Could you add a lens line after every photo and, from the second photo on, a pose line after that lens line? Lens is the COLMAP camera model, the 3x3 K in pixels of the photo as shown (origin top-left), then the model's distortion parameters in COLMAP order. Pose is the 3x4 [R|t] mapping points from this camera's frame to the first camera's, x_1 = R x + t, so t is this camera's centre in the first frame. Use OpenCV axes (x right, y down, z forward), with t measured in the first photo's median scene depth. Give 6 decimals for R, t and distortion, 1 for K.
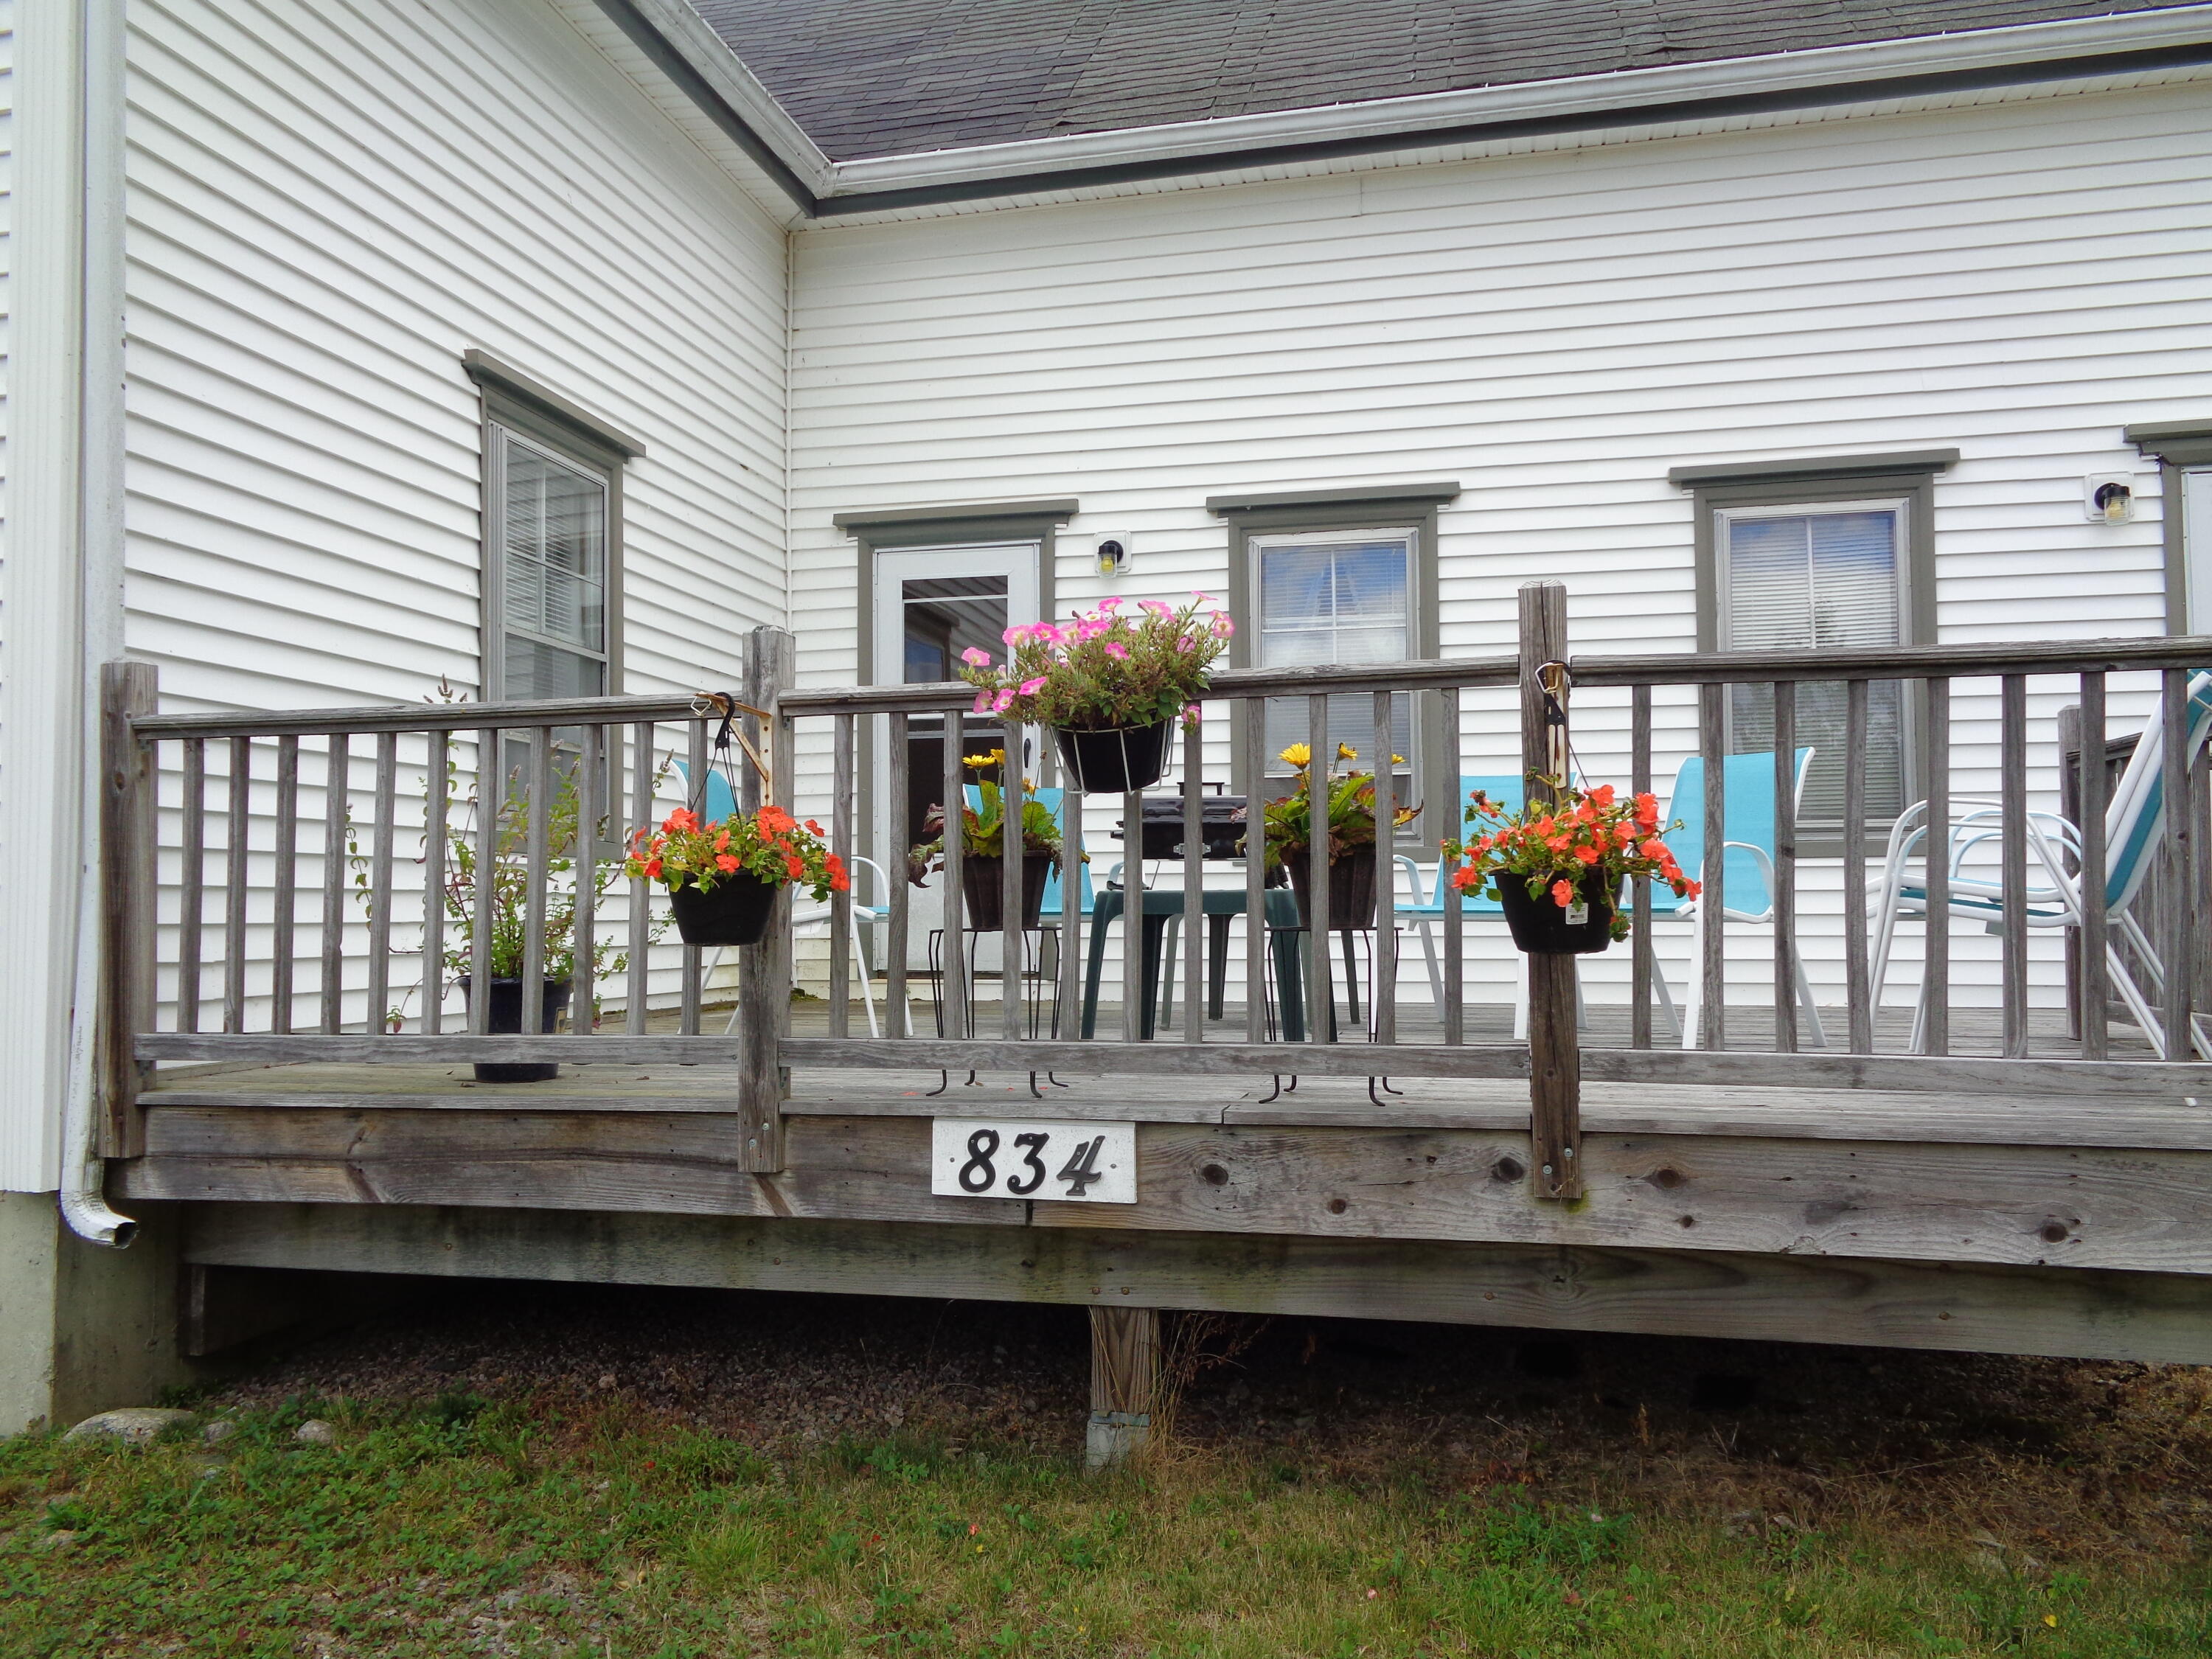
lens RADIAL K [[1679.5, 0, 1098.7], [0, 1679.5, 826.4], [0, 0, 1]] dist [0.011099, 0.004411]
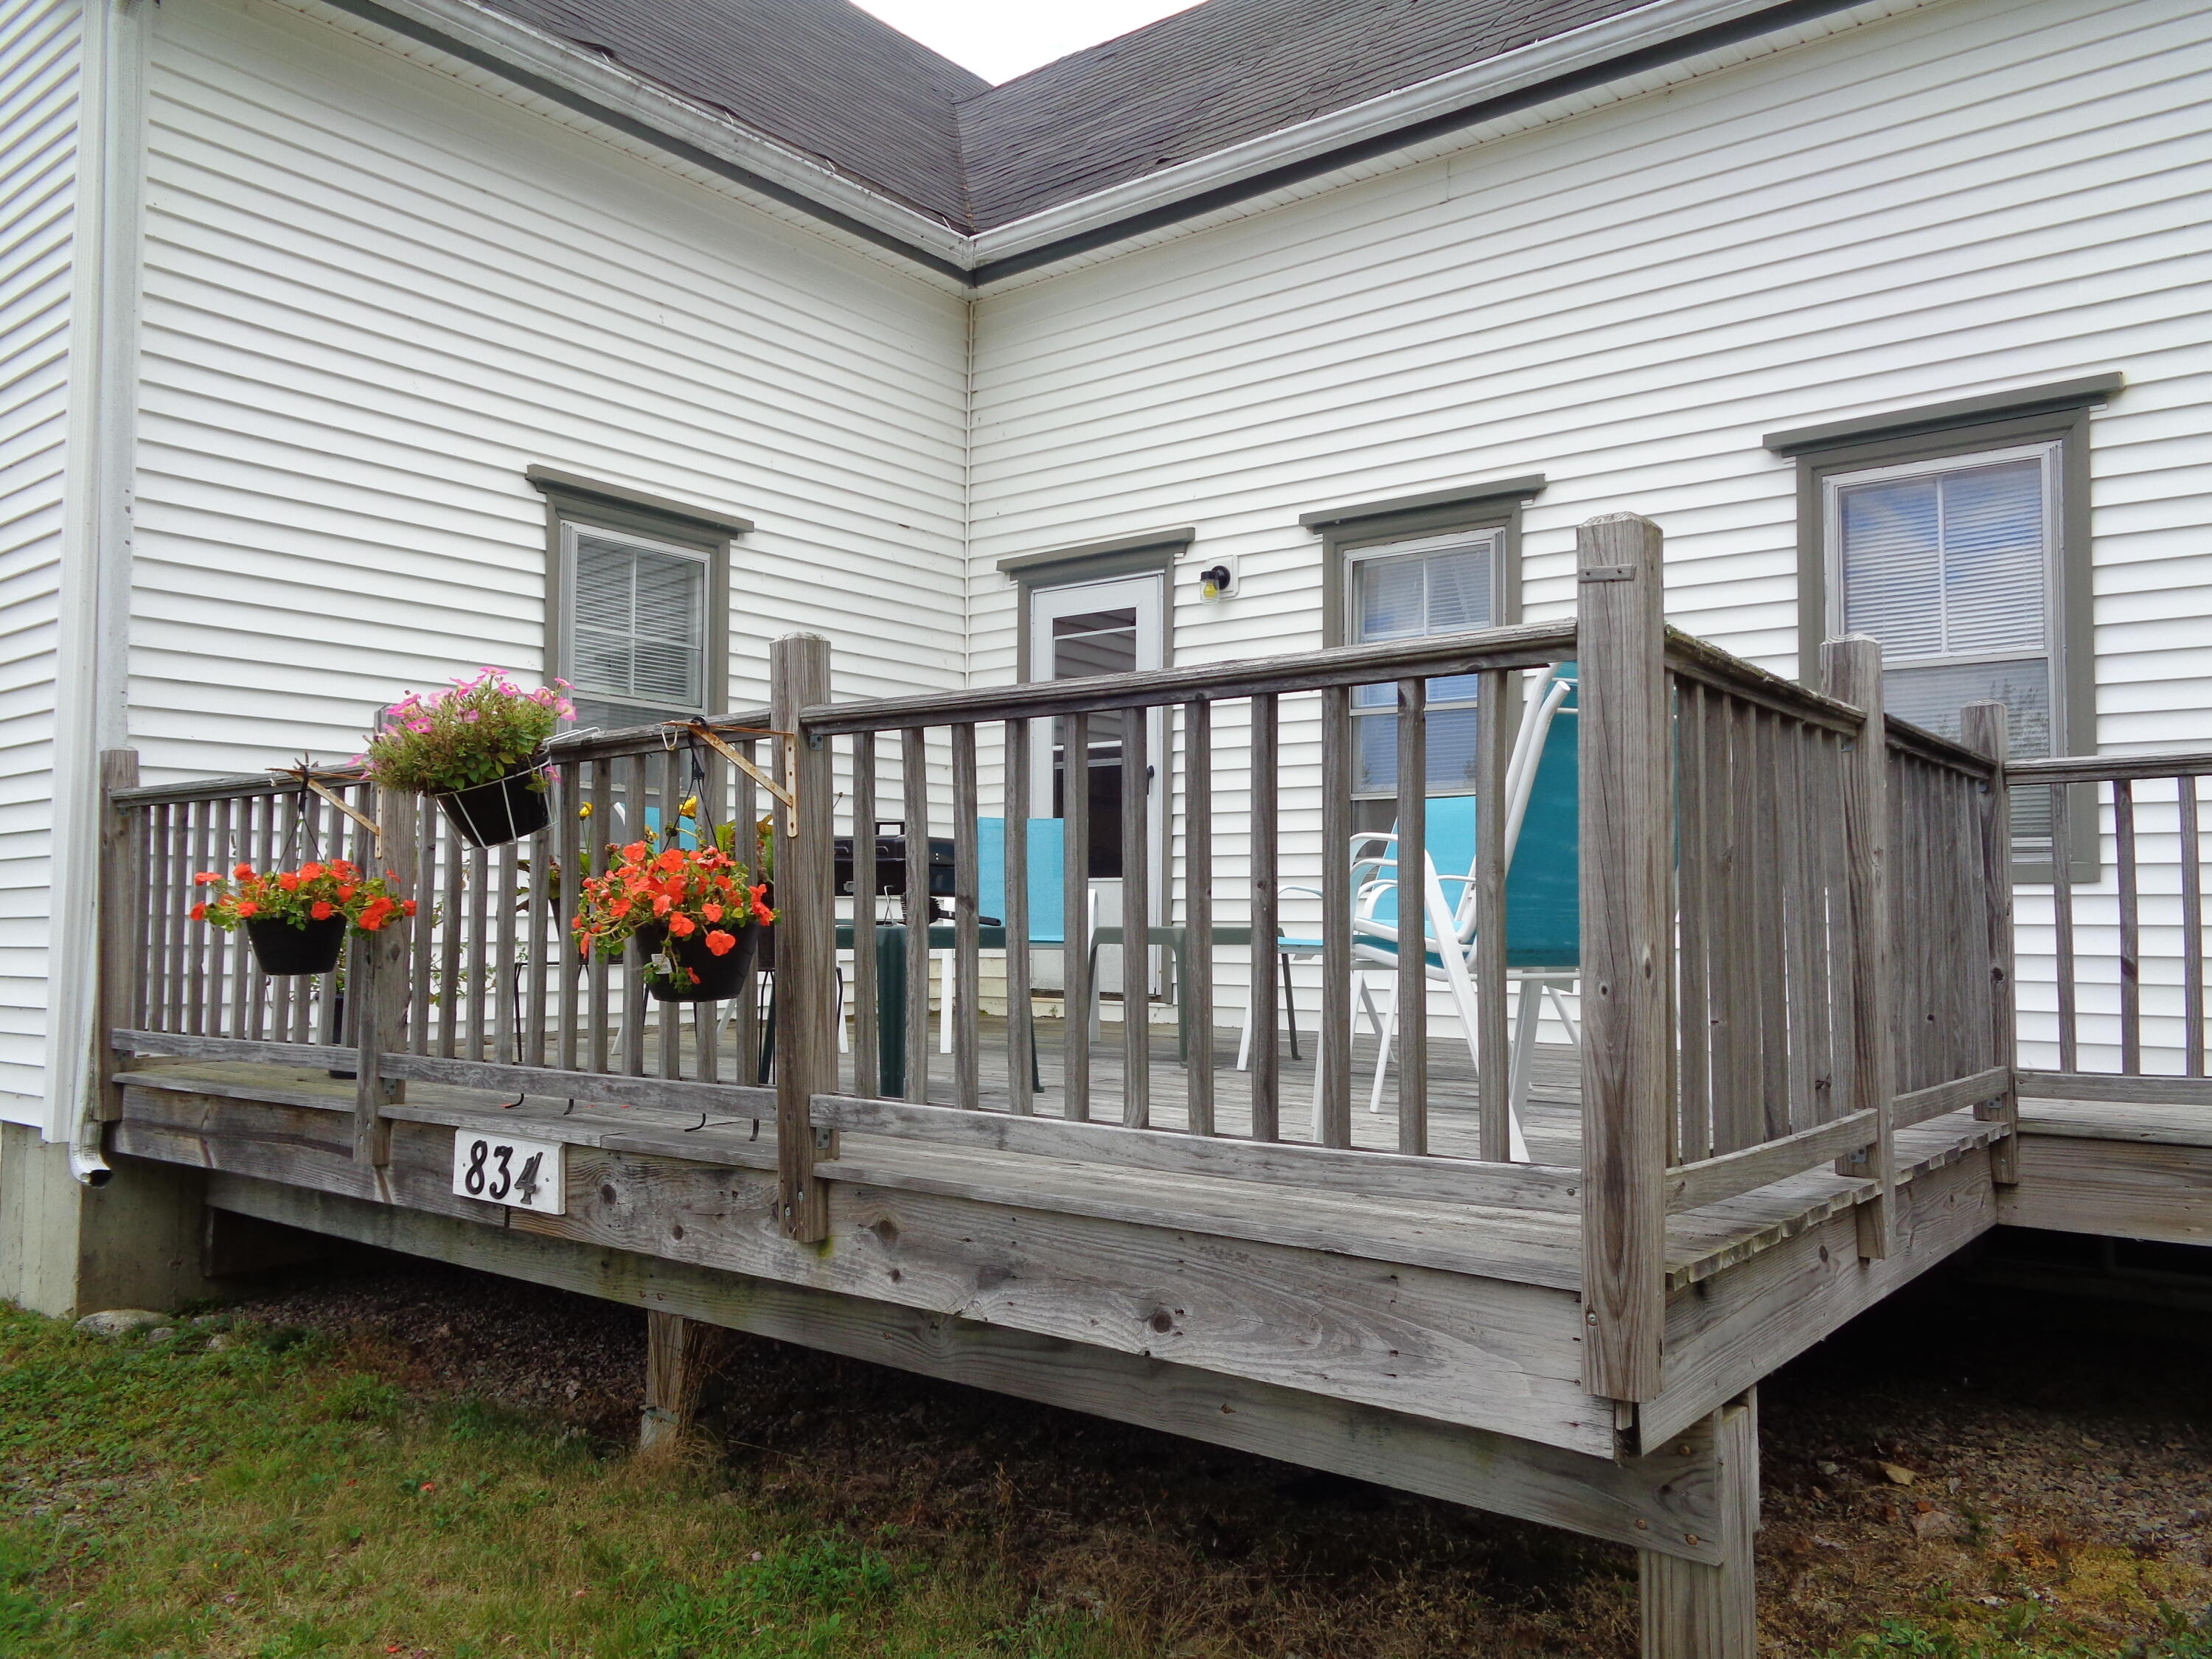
lens RADIAL K [[1679.5, 0, 1104.6], [0, 1679.5, 818.9], [0, 0, 1]] dist [0.011099, 0.004411]
pose [[0.907500, -0.017424, -0.419692, 0.683674], [0.013075, 0.999827, -0.013237, -0.013762], [0.419850, 0.006525, 0.907570, 0.121818]]
